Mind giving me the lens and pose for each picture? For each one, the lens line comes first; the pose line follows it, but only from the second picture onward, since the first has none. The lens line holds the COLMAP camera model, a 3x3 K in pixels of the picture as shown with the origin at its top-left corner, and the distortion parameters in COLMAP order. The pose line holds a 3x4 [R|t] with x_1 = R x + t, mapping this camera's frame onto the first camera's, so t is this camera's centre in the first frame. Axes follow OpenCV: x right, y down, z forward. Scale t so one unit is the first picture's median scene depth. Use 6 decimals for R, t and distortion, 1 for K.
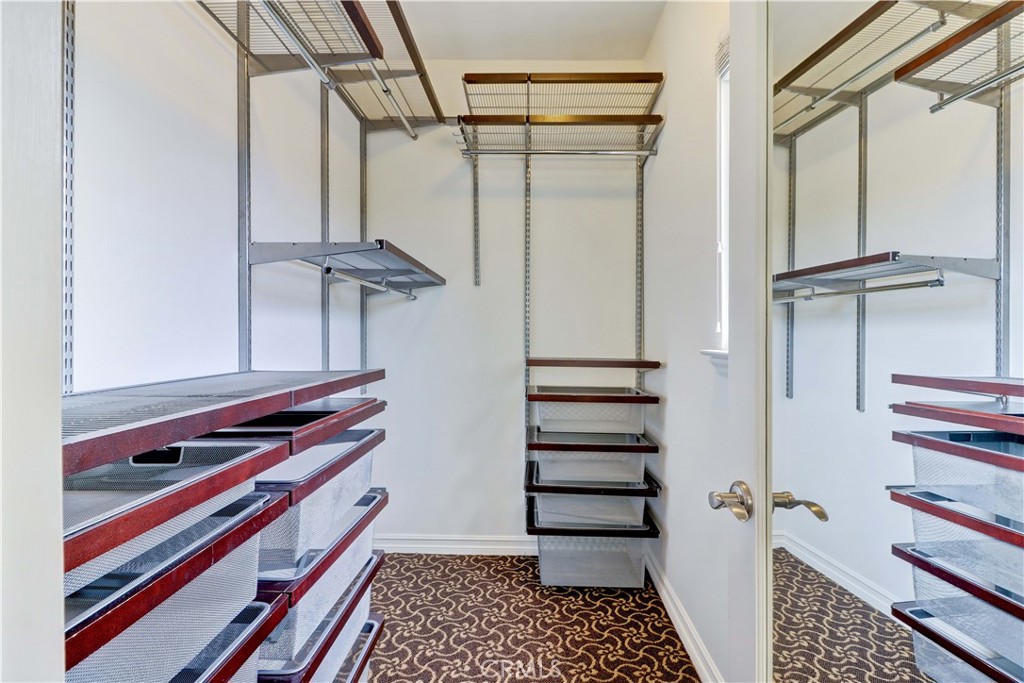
lens RADIAL K [[489.3, 0, 511.5], [0, 489.3, 345.6], [0, 0, 1]] dist [0.026395, -0.013843]
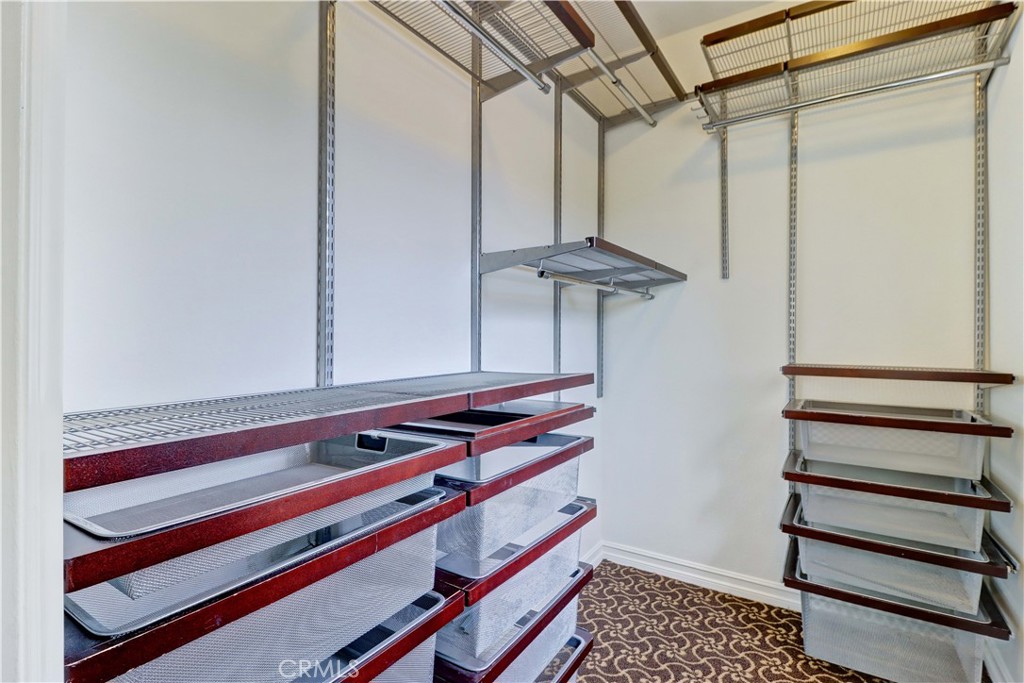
lens RADIAL K [[489.3, 0, 511.5], [0, 489.3, 345.6], [0, 0, 1]] dist [0.026395, -0.013843]
pose [[0.852924, 0.000307, -0.522036, 0.072583], [-0.002488, 0.999991, -0.003477, -0.001465], [0.522030, 0.004265, 0.852917, 0.080997]]
